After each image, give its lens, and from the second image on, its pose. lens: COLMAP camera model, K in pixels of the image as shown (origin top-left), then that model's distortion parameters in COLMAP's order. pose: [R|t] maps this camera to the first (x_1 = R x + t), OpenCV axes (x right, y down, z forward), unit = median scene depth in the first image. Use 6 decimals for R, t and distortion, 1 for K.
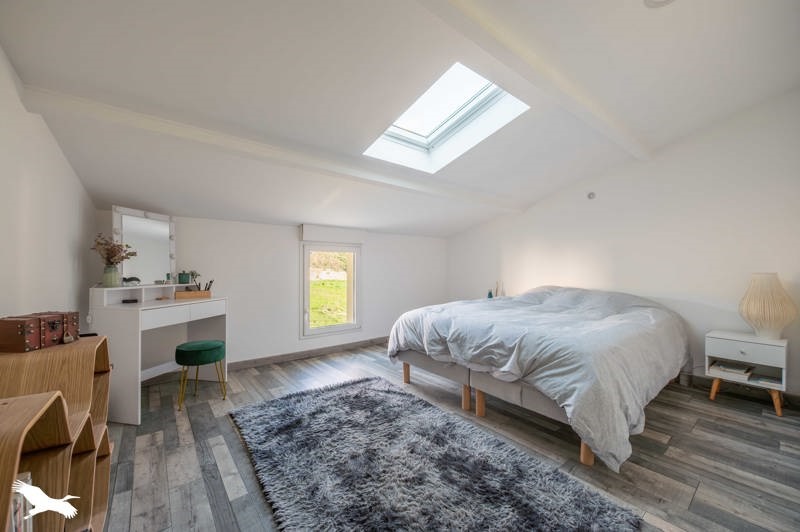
lens RADIAL K [[312.5, 0, 400.1], [0, 312.5, 265.3], [0, 0, 1]] dist [-0.000105, -0.000010]
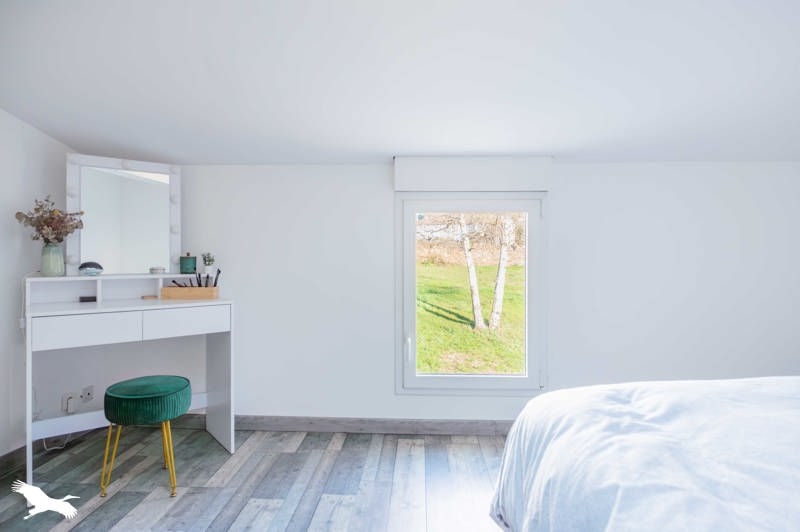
lens RADIAL K [[469.5, 0, 404.3], [0, 469.5, 250.7], [0, 0, 1]] dist [-0.000140, -0.000041]
pose [[0.754341, -0.002803, -0.656477, 0.233590], [0.005583, 0.999982, 0.002146, 0.014312], [0.656459, -0.005284, 0.754343, 0.609742]]
